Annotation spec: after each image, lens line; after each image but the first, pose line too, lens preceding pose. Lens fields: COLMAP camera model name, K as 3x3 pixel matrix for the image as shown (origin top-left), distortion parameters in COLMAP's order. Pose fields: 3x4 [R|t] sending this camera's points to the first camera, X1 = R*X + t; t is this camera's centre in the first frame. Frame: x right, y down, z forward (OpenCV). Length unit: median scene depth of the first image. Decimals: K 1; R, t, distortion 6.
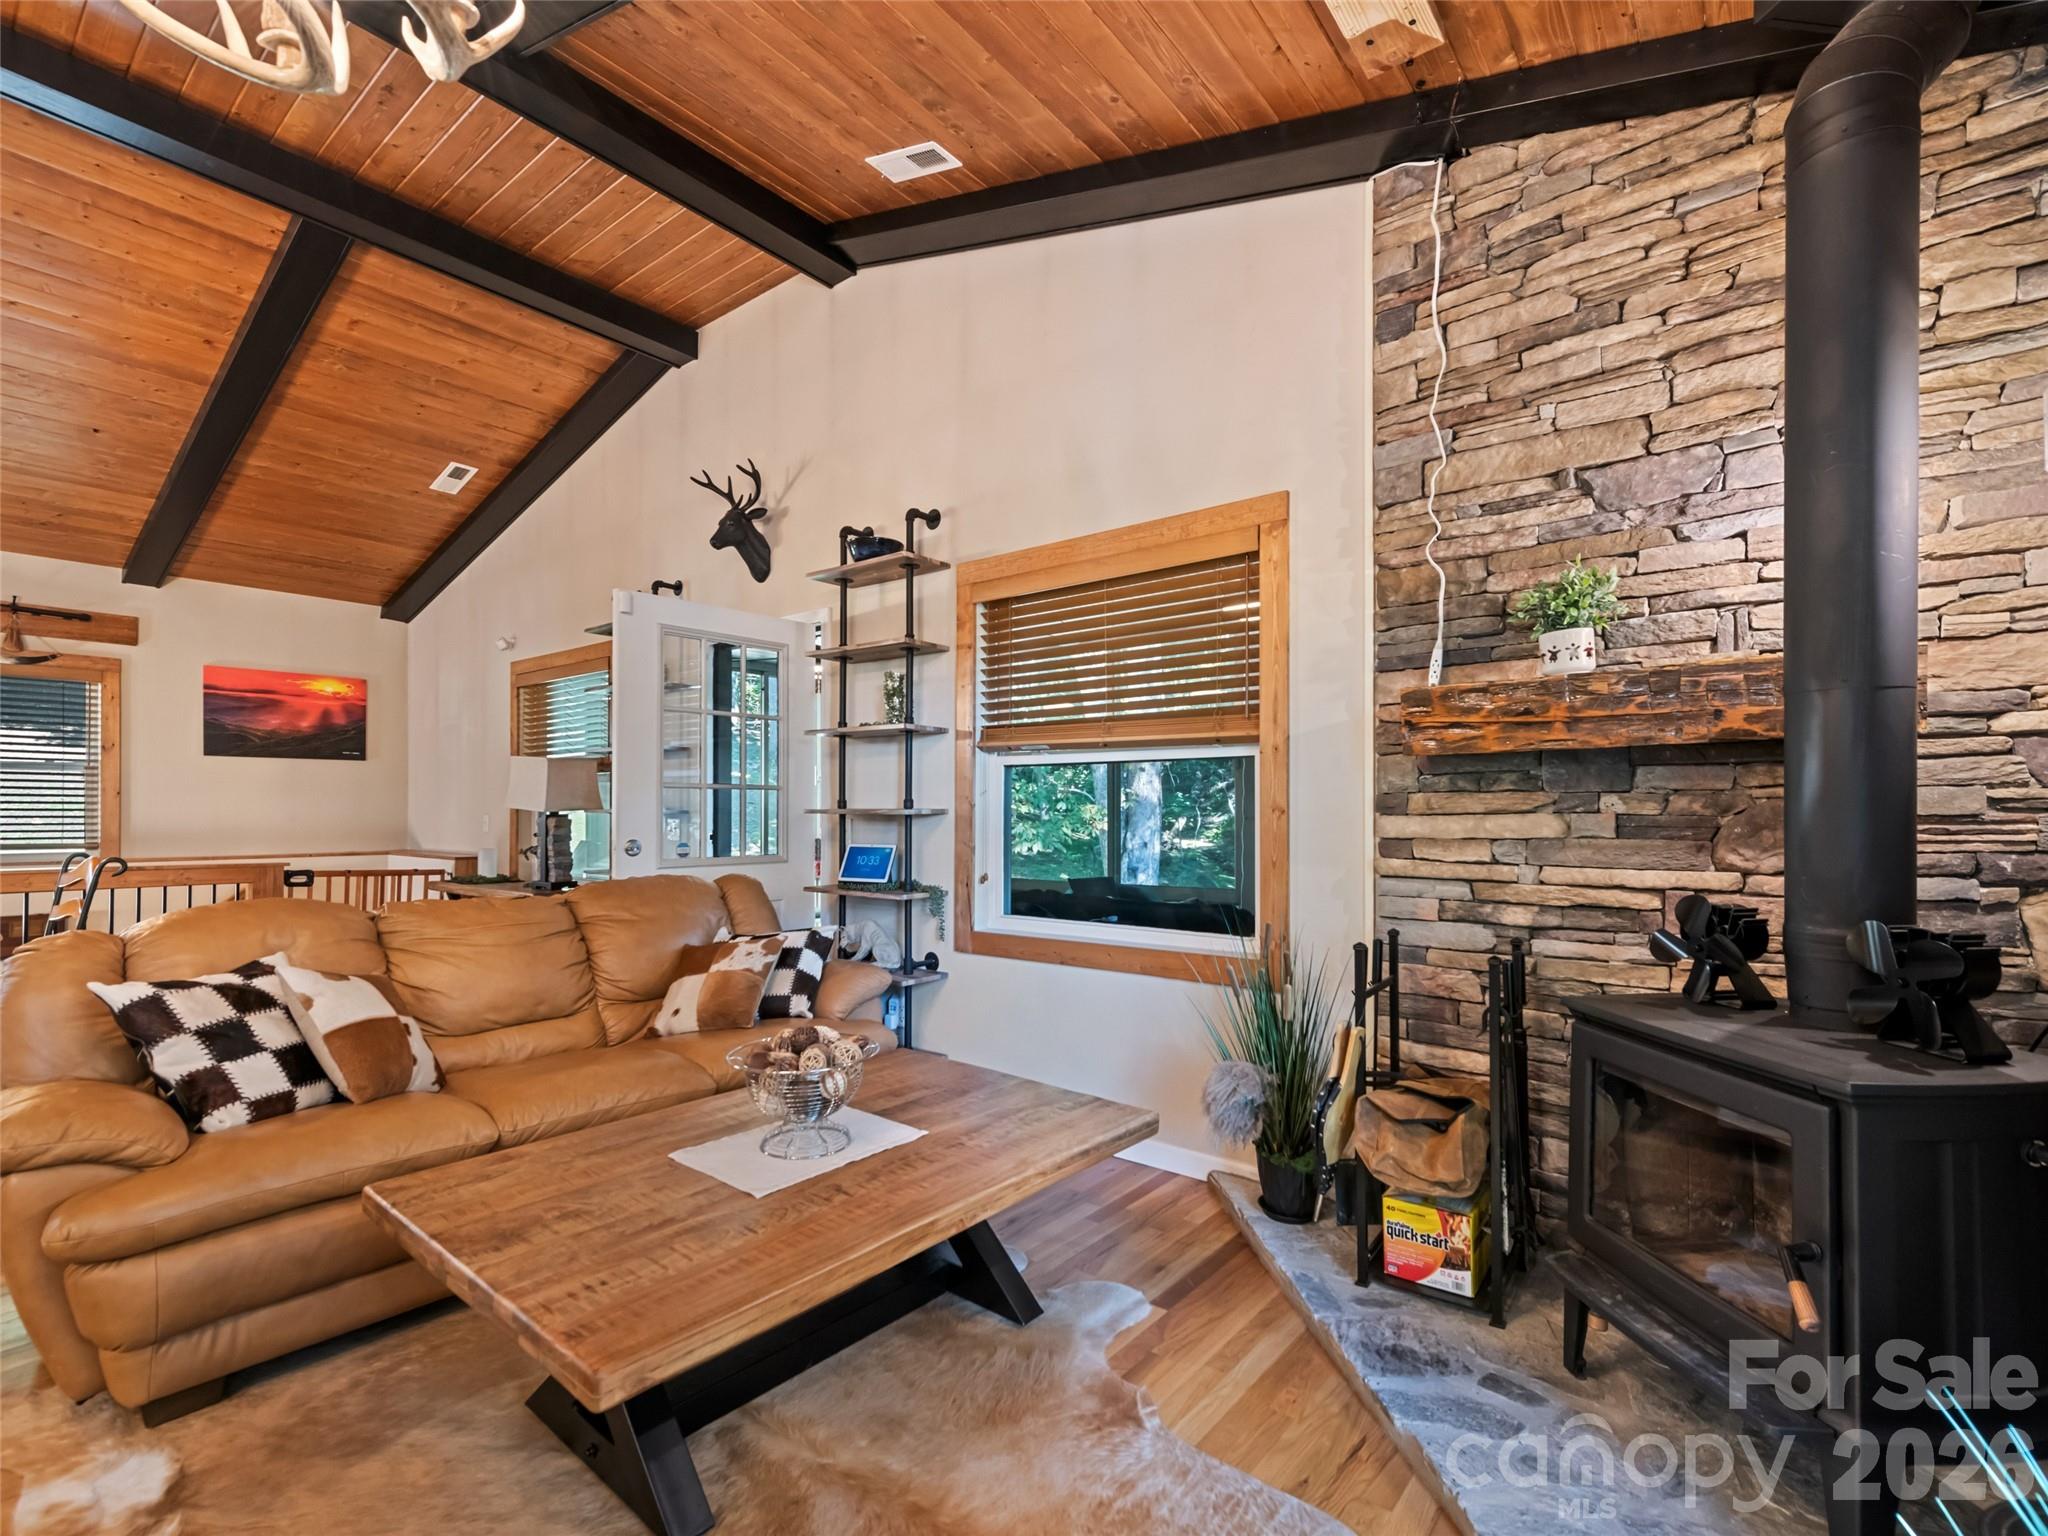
lens RADIAL K [[933.8, 0, 1056.9], [0, 933.8, 810.4], [0, 0, 1]] dist [0.001681, 0.000151]
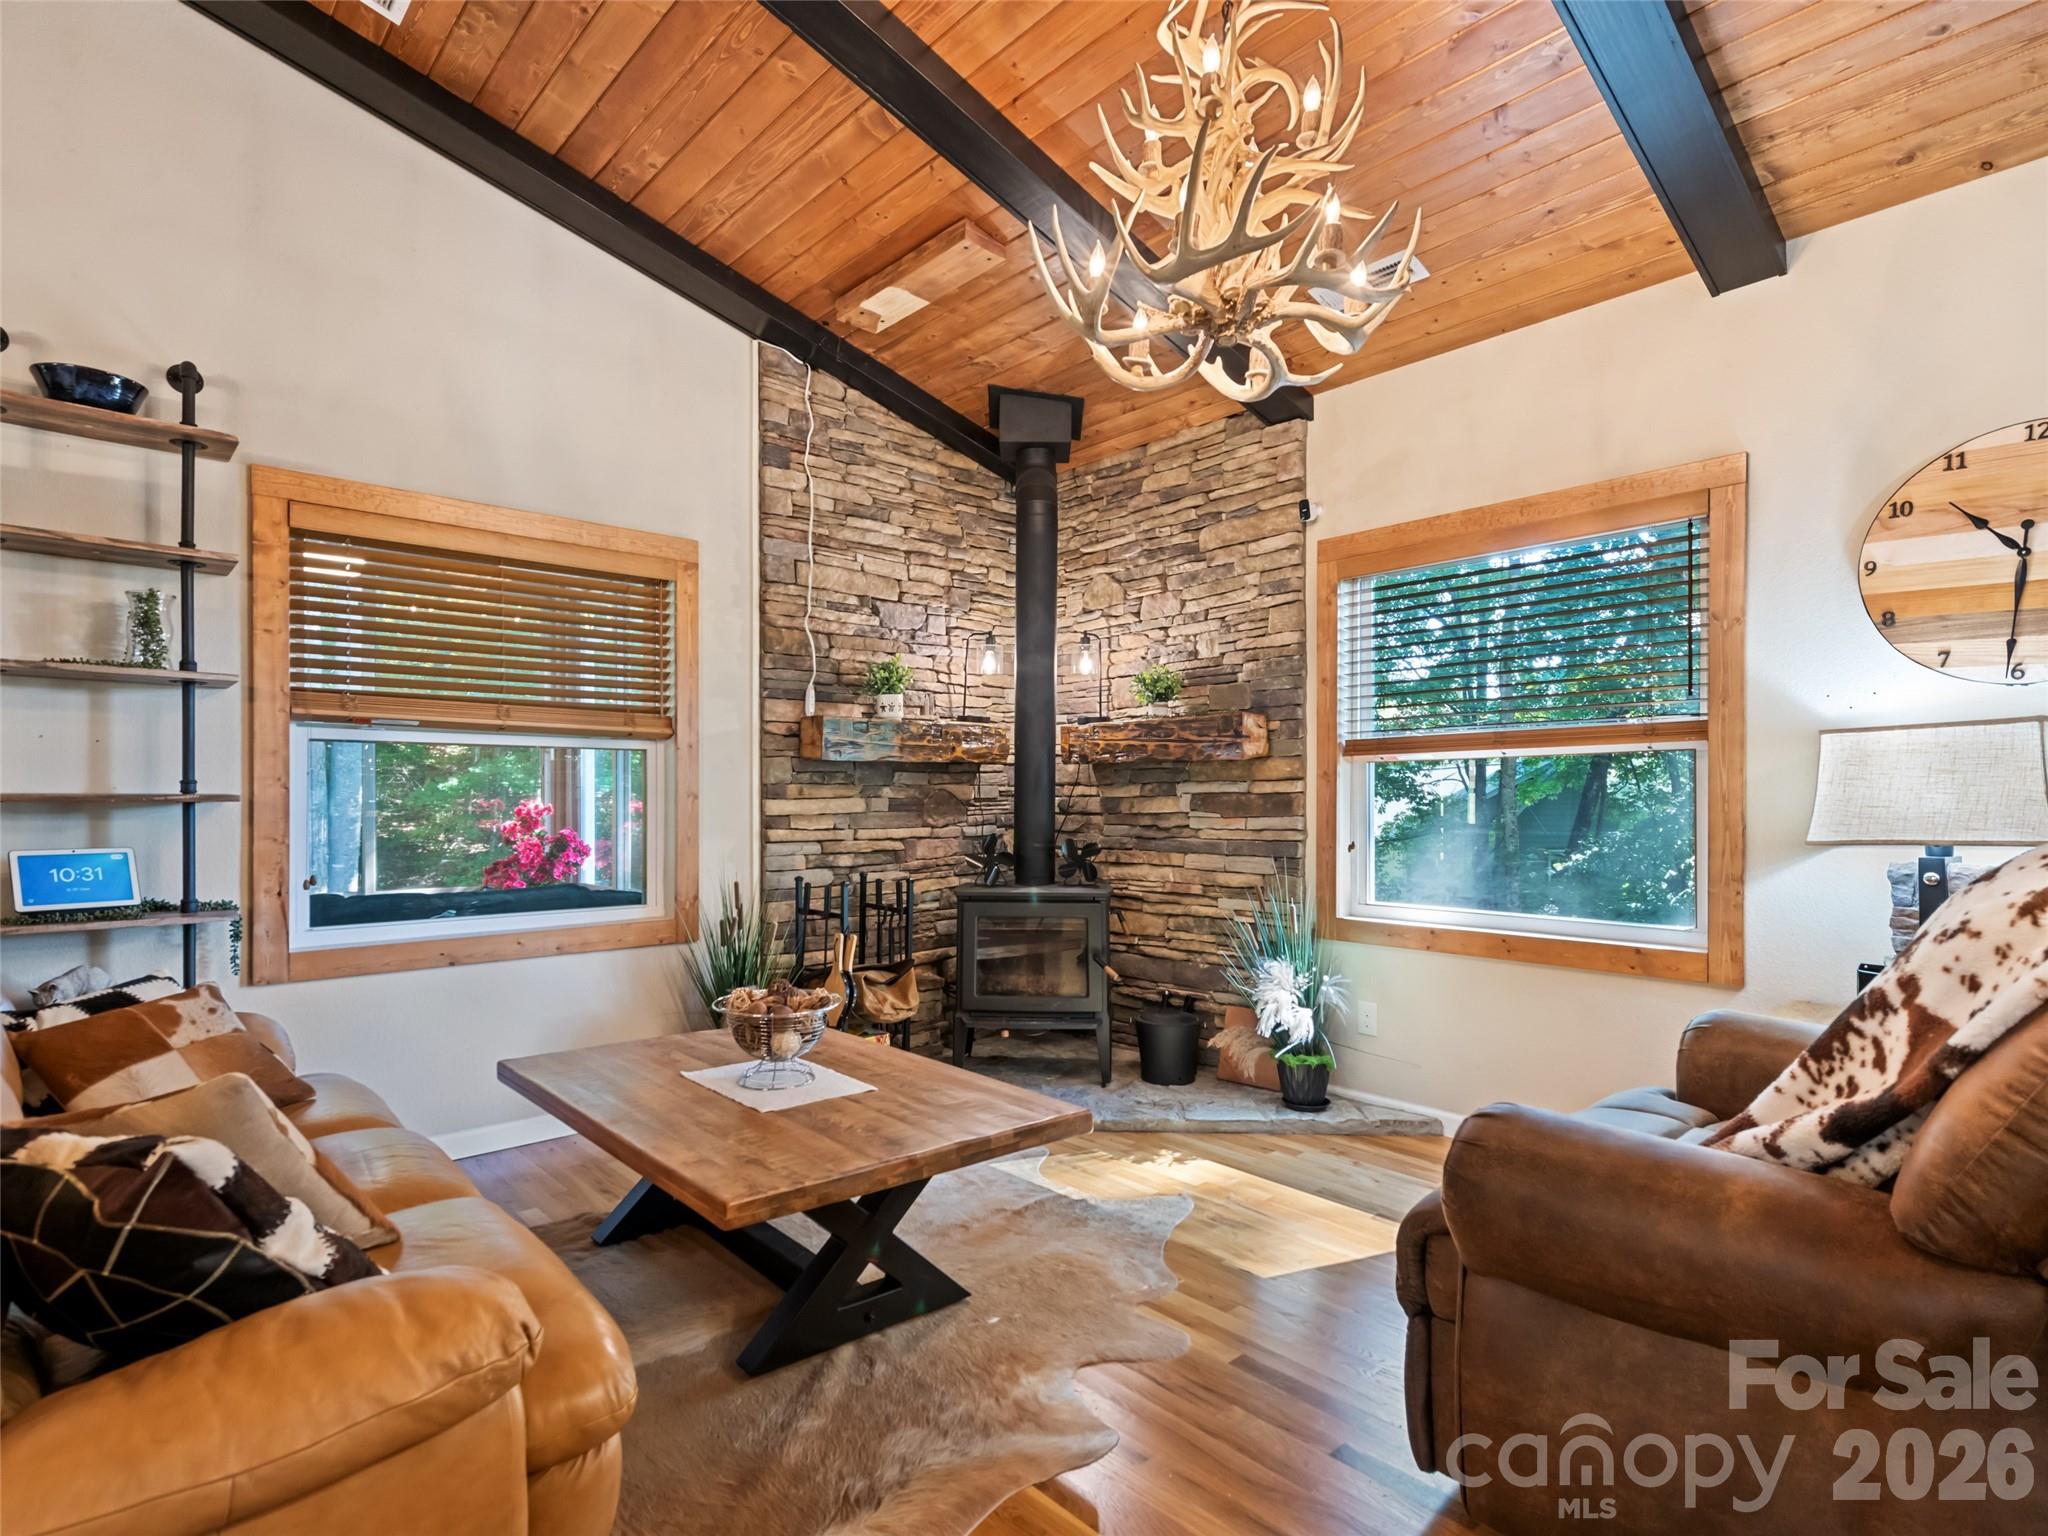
lens RADIAL K [[1035.6, 0, 1021.9], [0, 1035.6, 790.6], [0, 0, 1]] dist [0.013333, -0.000499]
pose [[0.174772, 0.002822, 0.984605, -1.195551], [-0.002165, 0.999995, -0.002482, -0.005509], [-0.984607, -0.001698, 0.174777, 0.369546]]
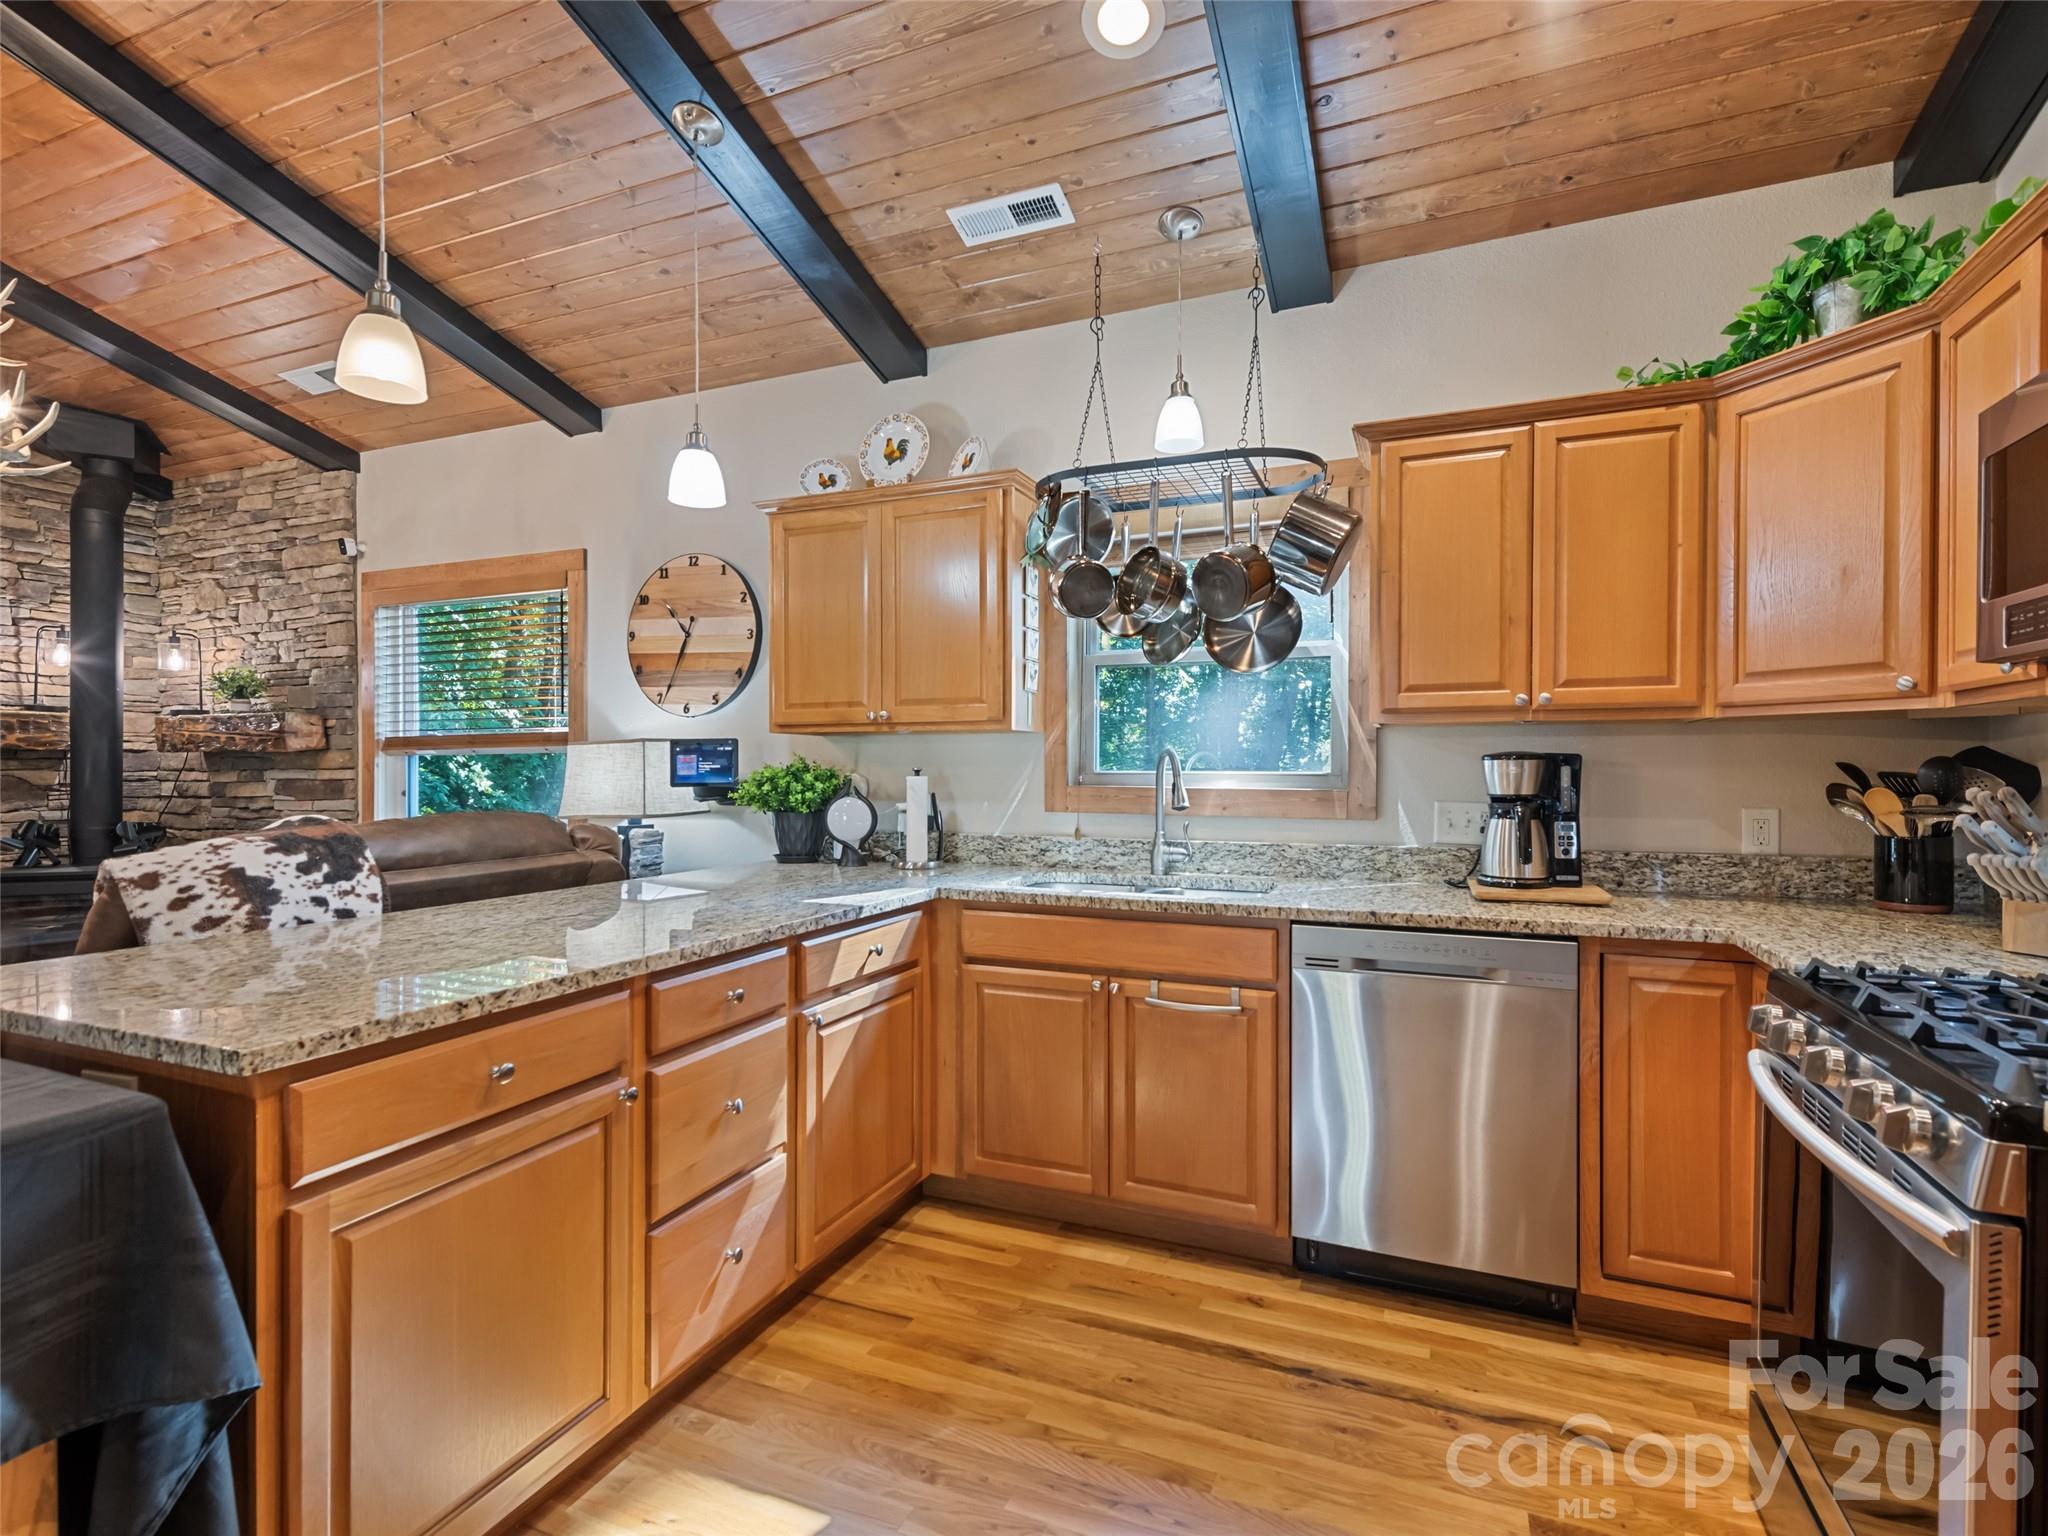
lens RADIAL K [[957.0, 0, 1024.0], [0, 957.0, 768.0], [0, 0, 1]] dist [0.008984, -0.000352]
pose [[-0.262792, -0.004993, 0.964839, -1.612434], [-0.003920, 0.999984, 0.004107, -0.041659], [-0.964844, -0.002703, -0.262808, -0.529323]]
